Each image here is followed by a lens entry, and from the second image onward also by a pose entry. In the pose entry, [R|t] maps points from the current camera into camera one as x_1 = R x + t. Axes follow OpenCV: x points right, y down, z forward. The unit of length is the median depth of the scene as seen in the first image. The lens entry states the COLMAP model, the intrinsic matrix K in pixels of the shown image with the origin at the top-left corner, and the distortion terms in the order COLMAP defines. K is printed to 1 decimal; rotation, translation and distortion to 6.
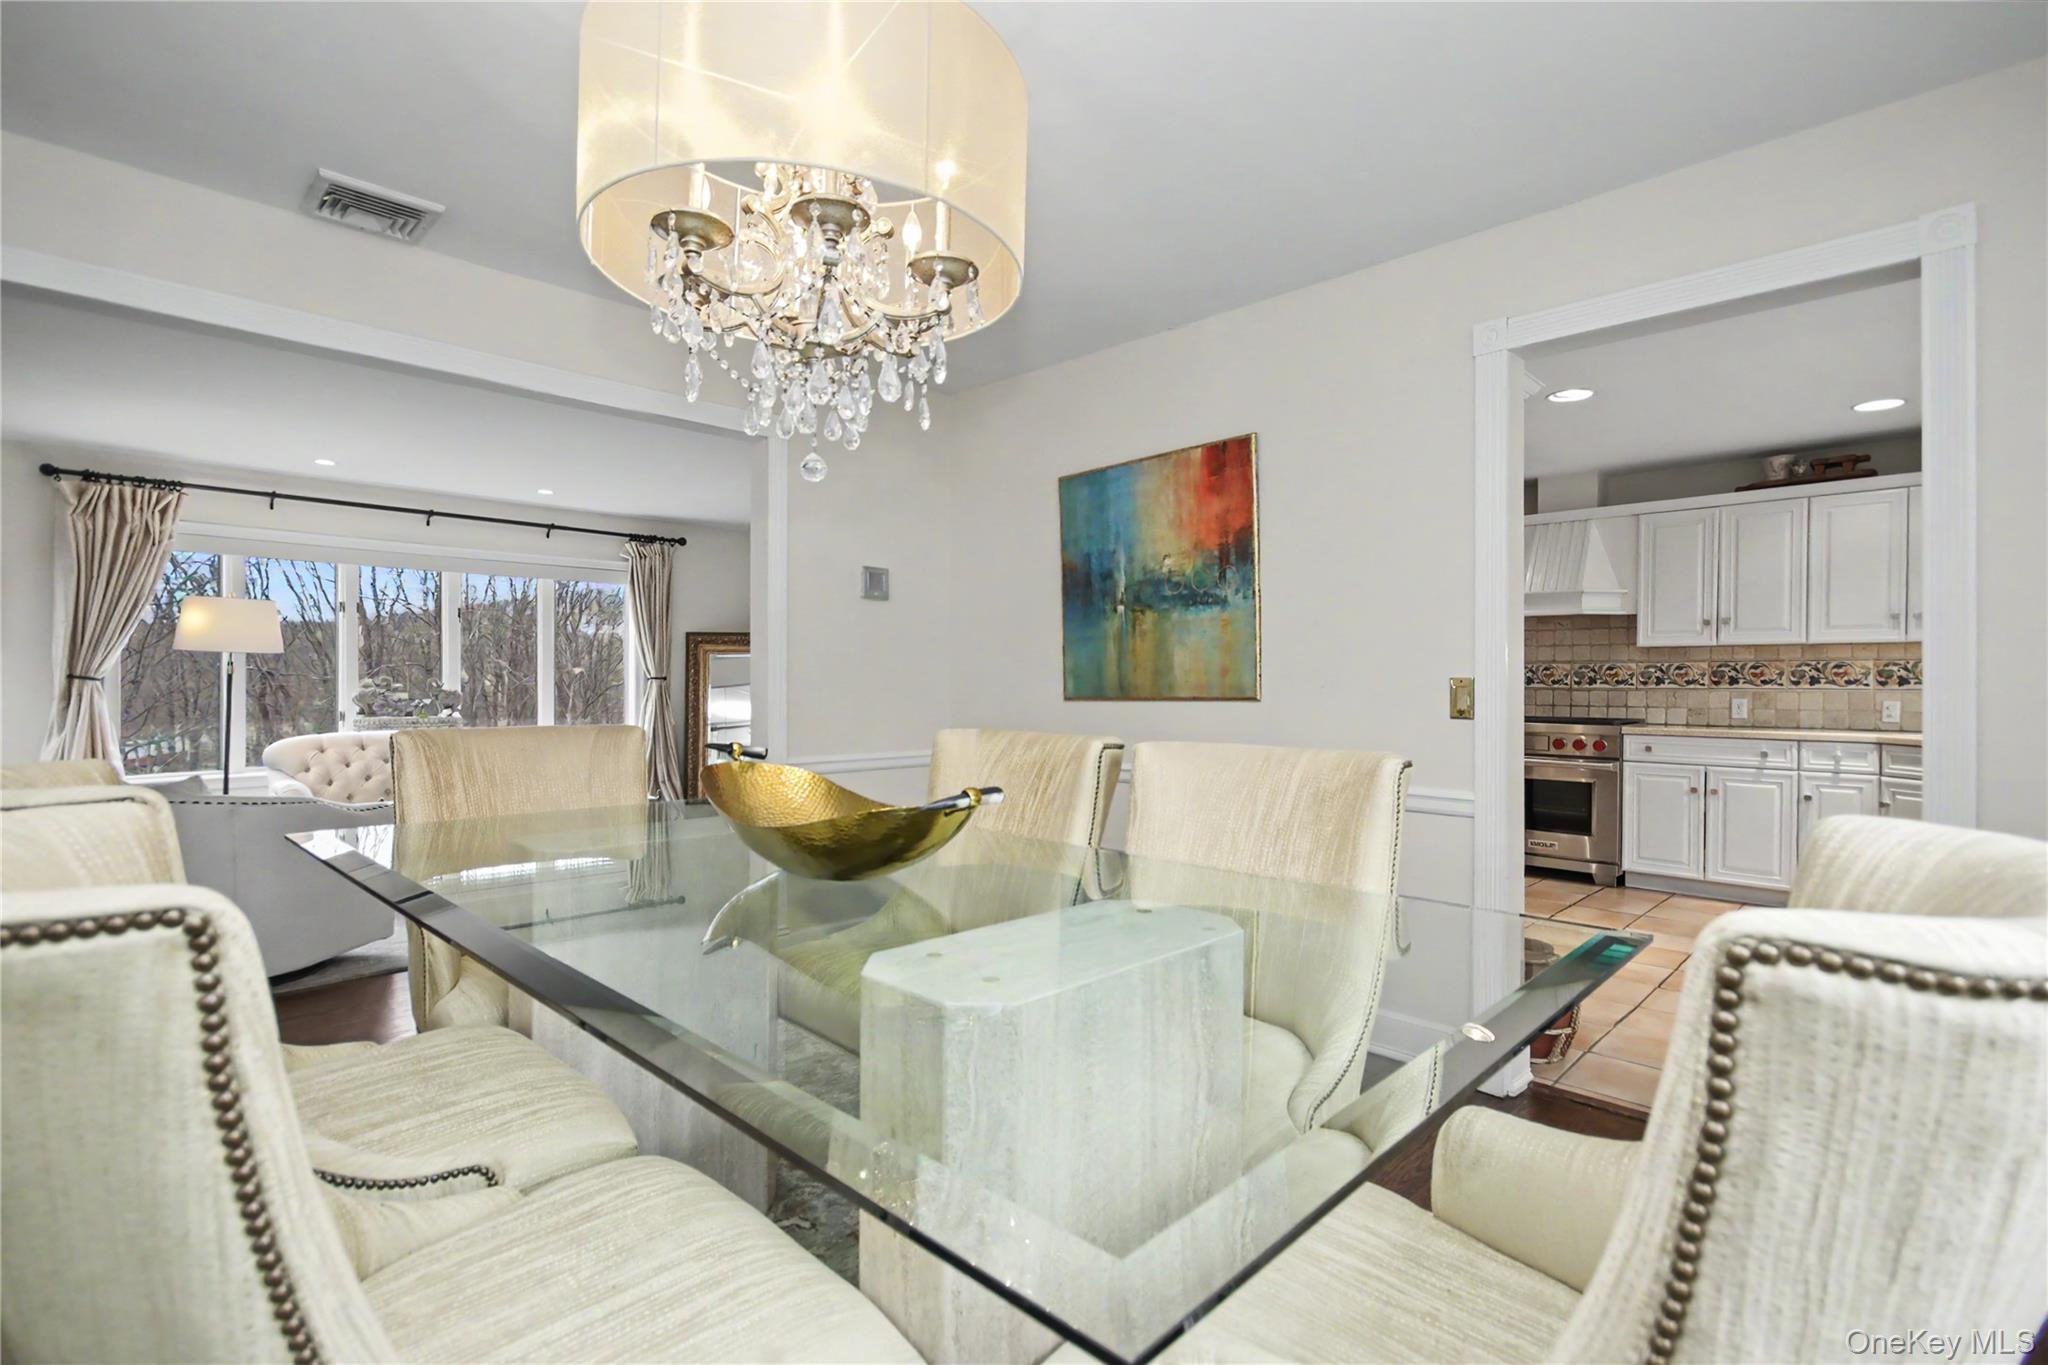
lens RADIAL K [[958.2, 0, 1024.4], [0, 958.2, 687.6], [0, 0, 1]] dist [-0.000095, 0.000921]
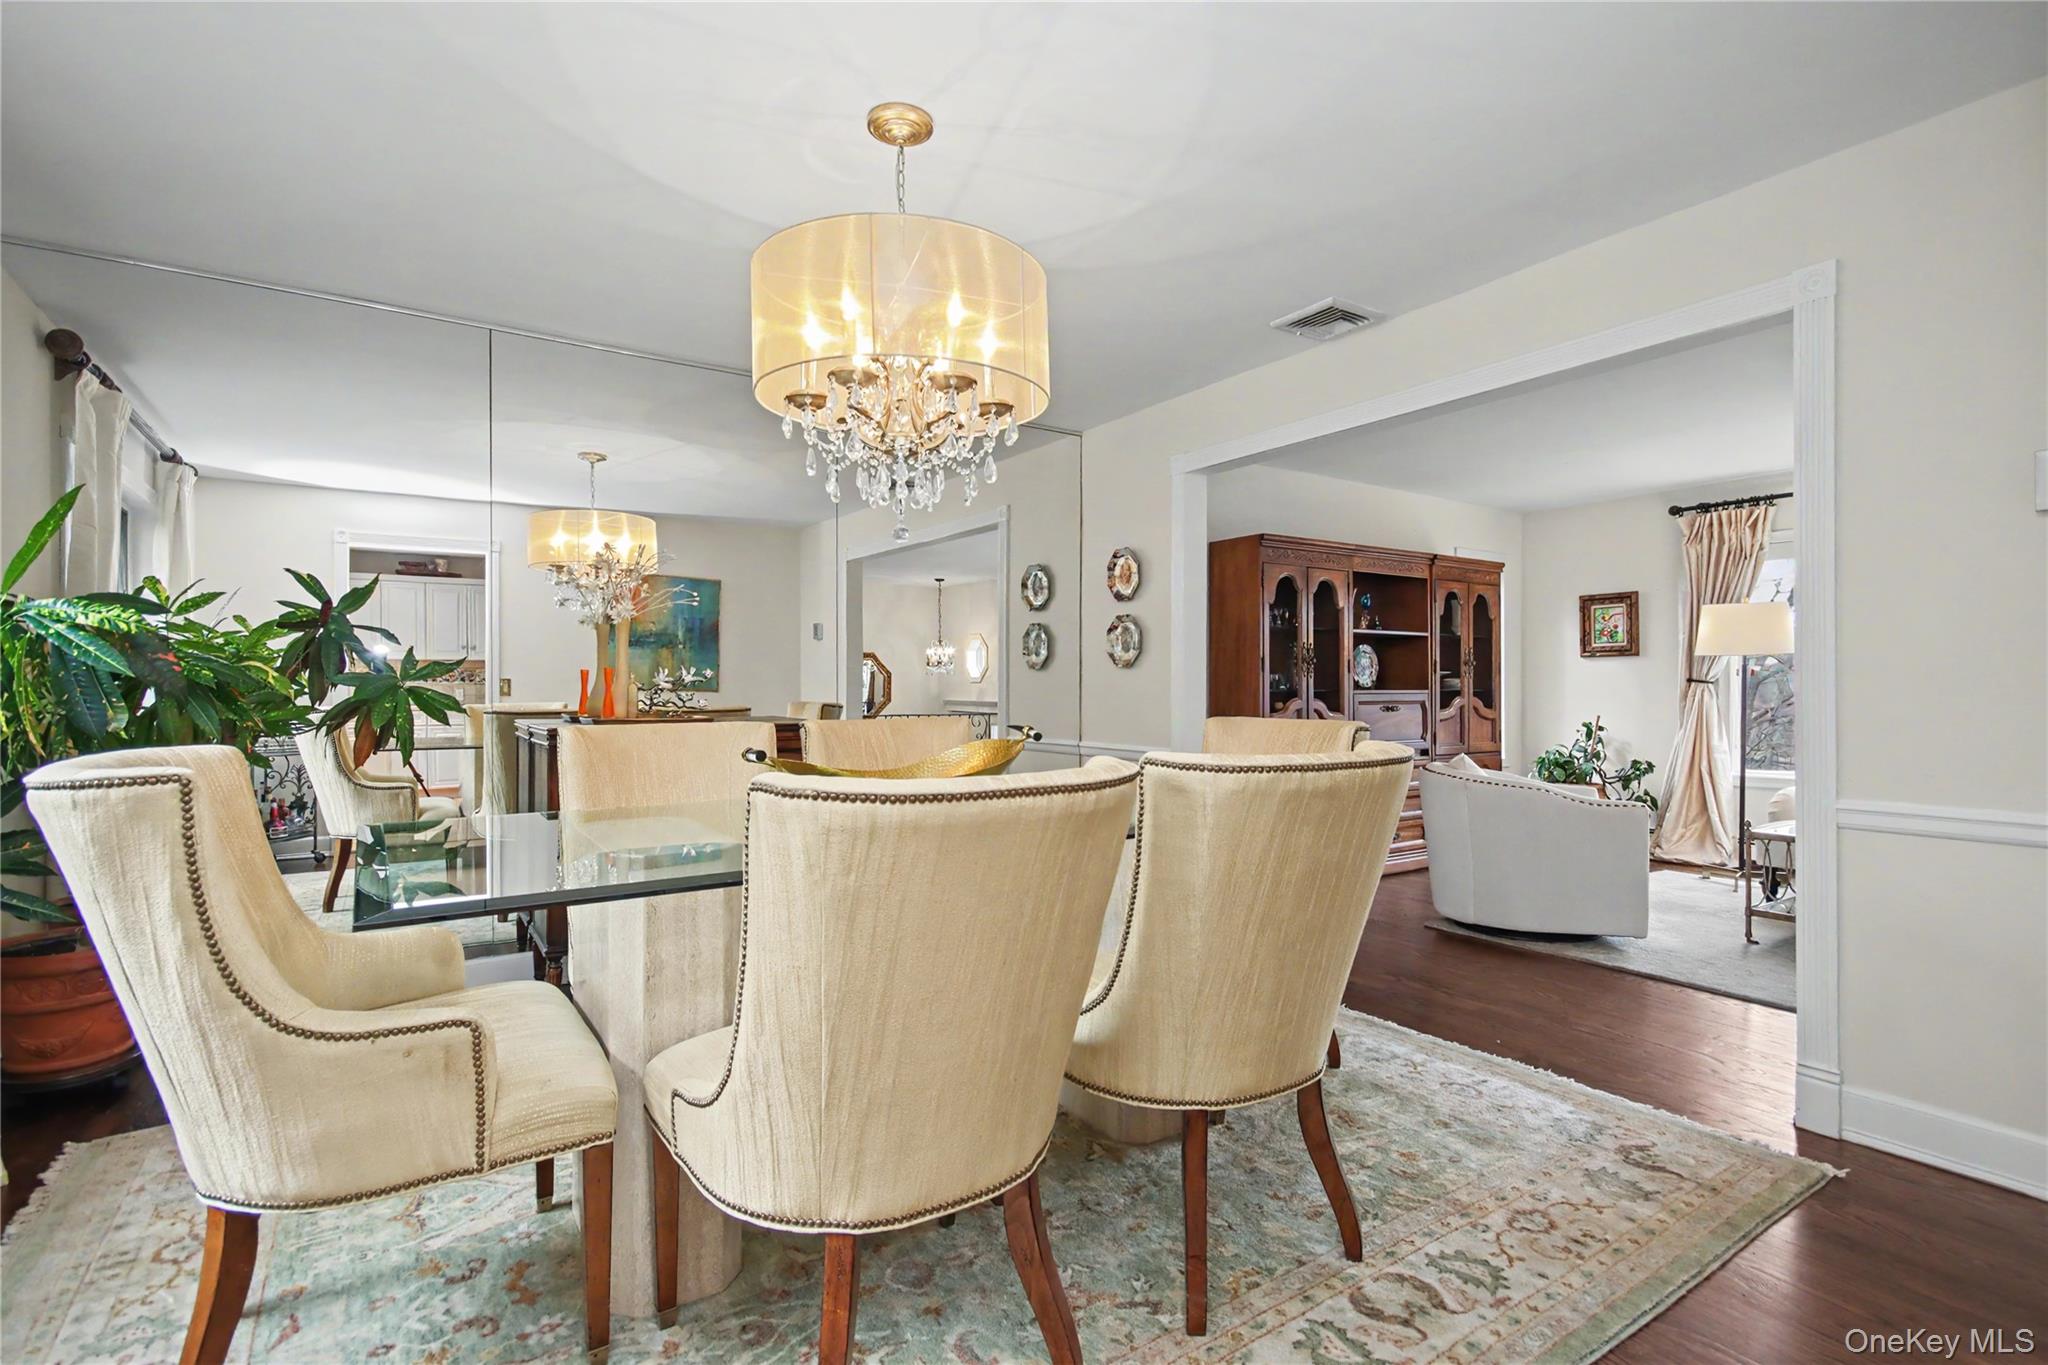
lens RADIAL K [[958.2, 0, 1027.4], [0, 958.2, 679.8], [0, 0, 1]] dist [-0.000095, 0.000921]
pose [[-0.193857, -0.004810, -0.981018, 0.331689], [-0.003435, 0.999985, -0.004224, -0.003995], [0.981024, 0.002550, -0.193871, 0.429087]]
